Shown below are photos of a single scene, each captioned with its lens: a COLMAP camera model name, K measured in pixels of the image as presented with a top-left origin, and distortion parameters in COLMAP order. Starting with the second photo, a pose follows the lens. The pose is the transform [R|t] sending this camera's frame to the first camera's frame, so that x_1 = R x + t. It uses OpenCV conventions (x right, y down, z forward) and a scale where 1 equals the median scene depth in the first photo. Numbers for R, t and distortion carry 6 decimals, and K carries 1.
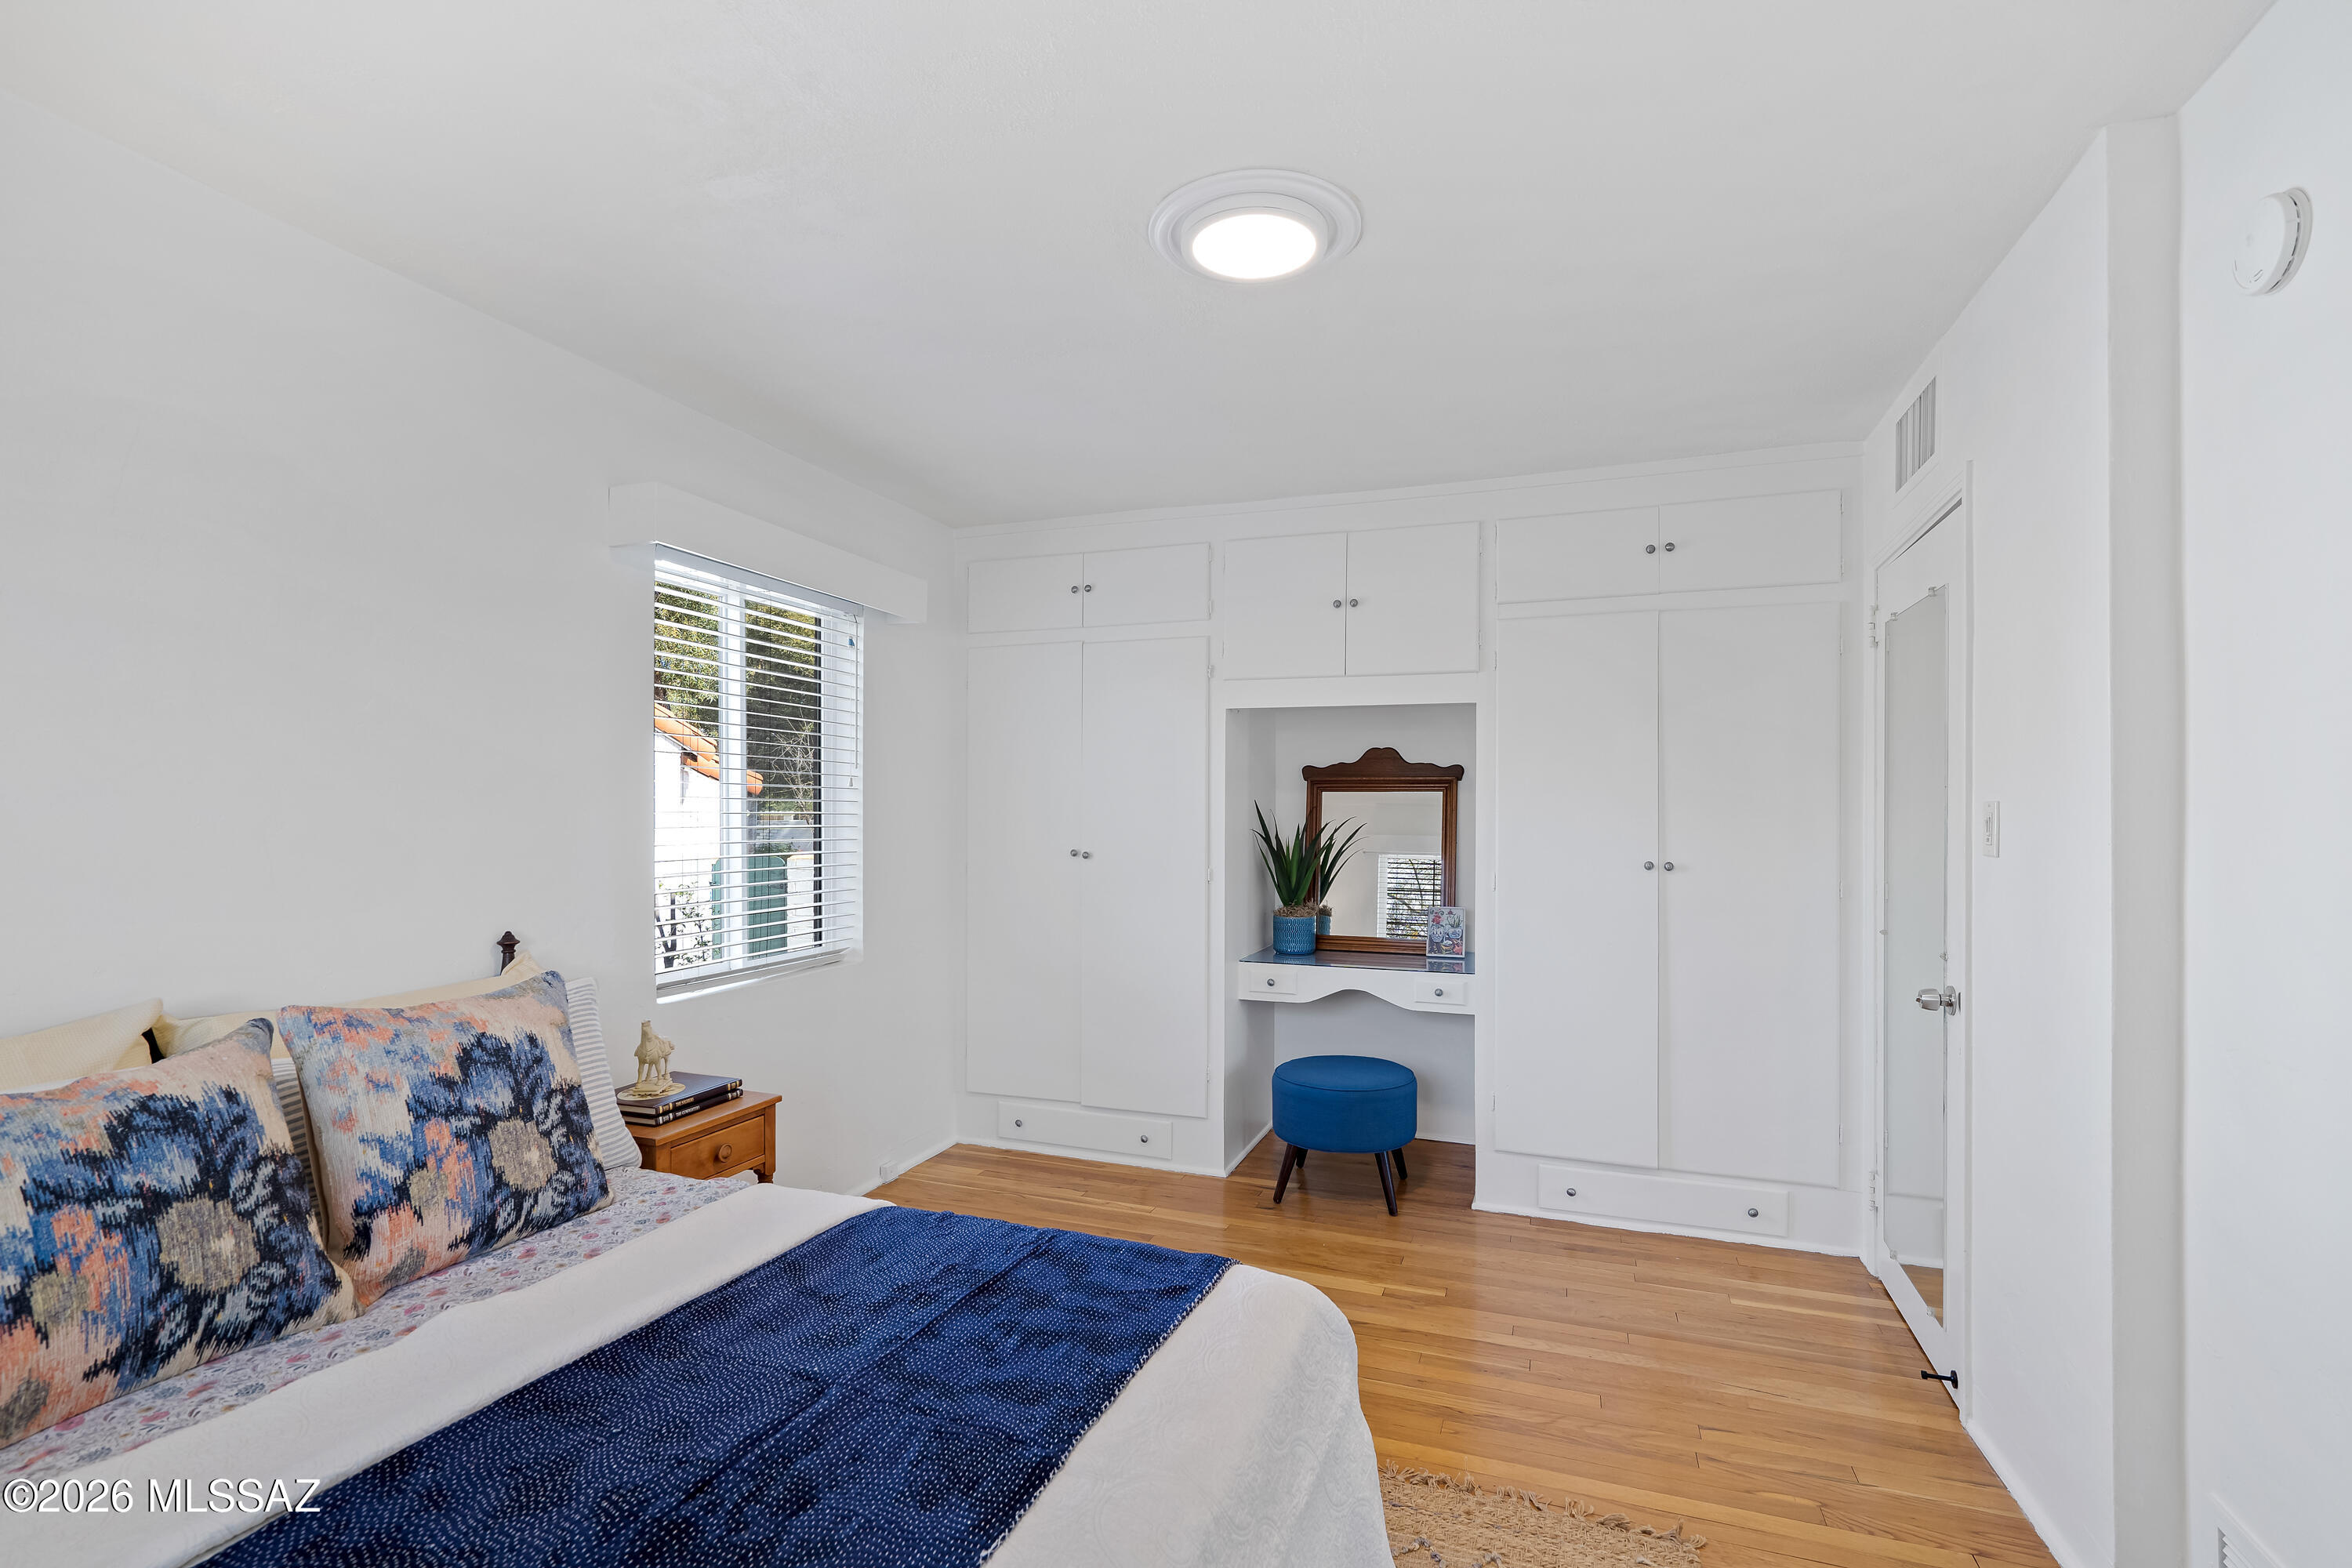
lens RADIAL K [[1068.0, 0, 1174.4], [0, 1068.0, 807.5], [0, 0, 1]] dist [-0.001030, 0.000128]
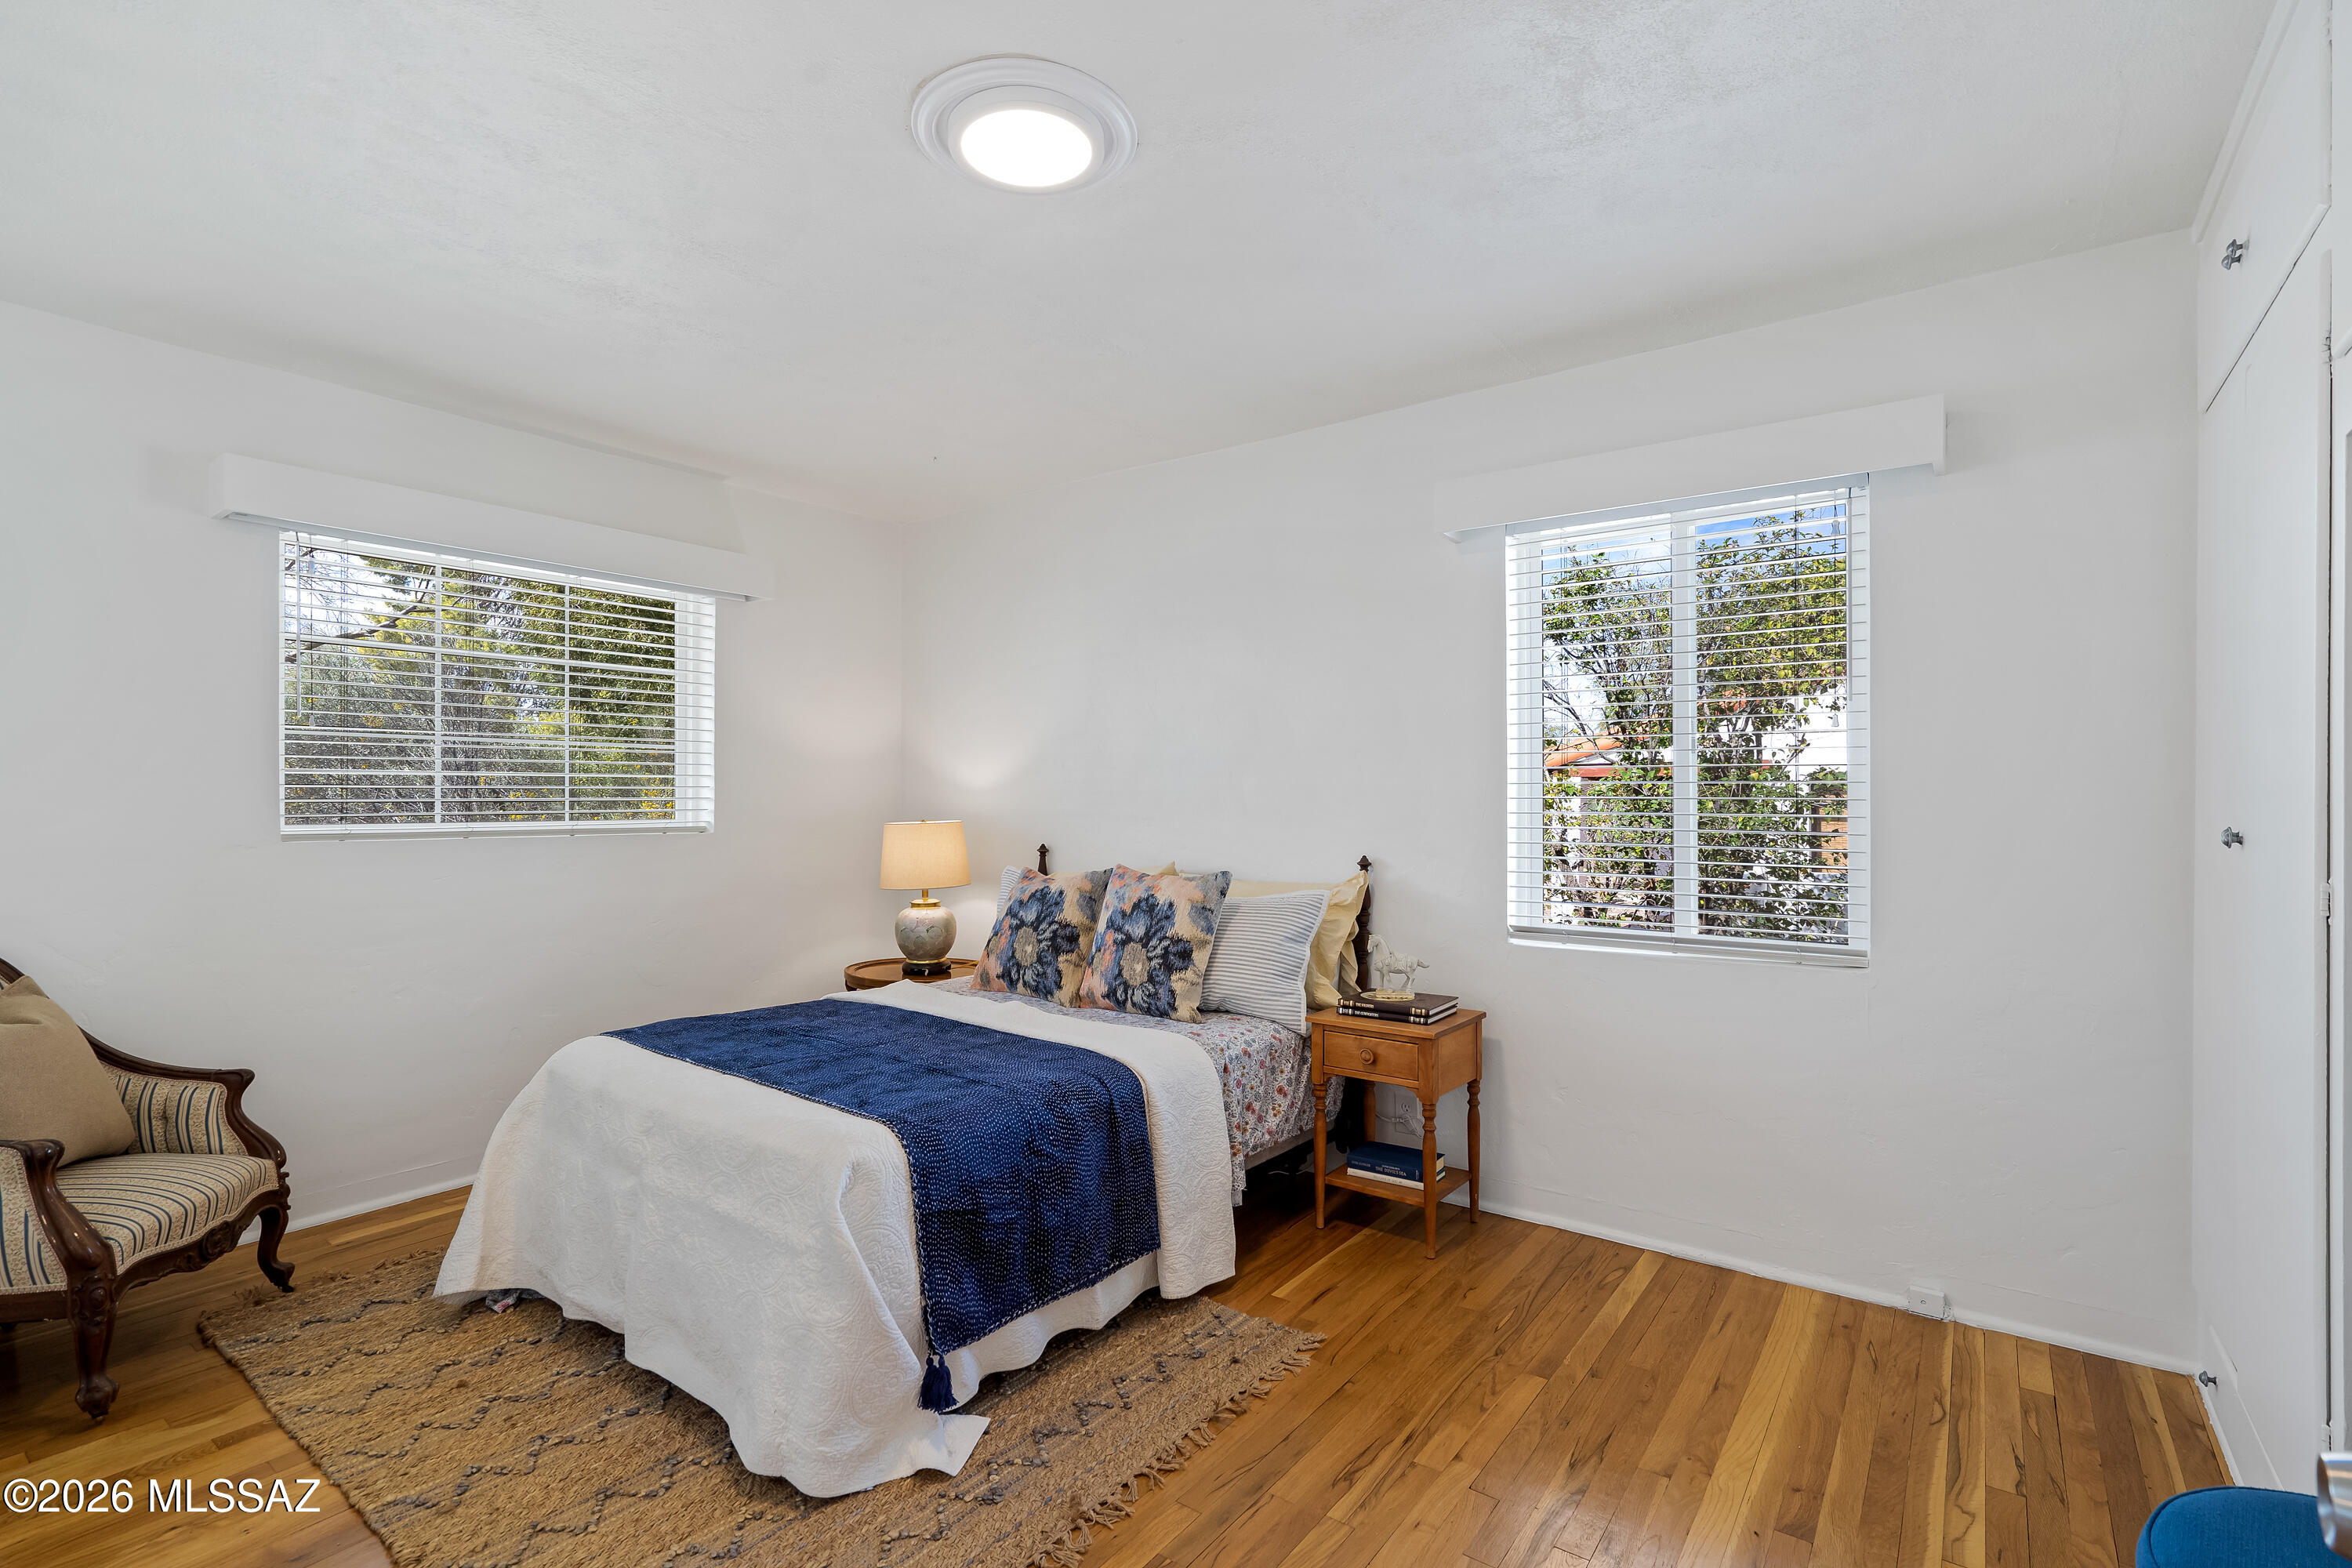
lens RADIAL K [[1068.0, 0, 1174.4], [0, 1068.0, 807.5], [0, 0, 1]] dist [-0.001030, 0.000128]
pose [[-0.289126, -0.003294, -0.957285, 1.038244], [0.004827, 0.999976, -0.004899, 0.077771], [0.957279, -0.006038, -0.289103, 1.563126]]
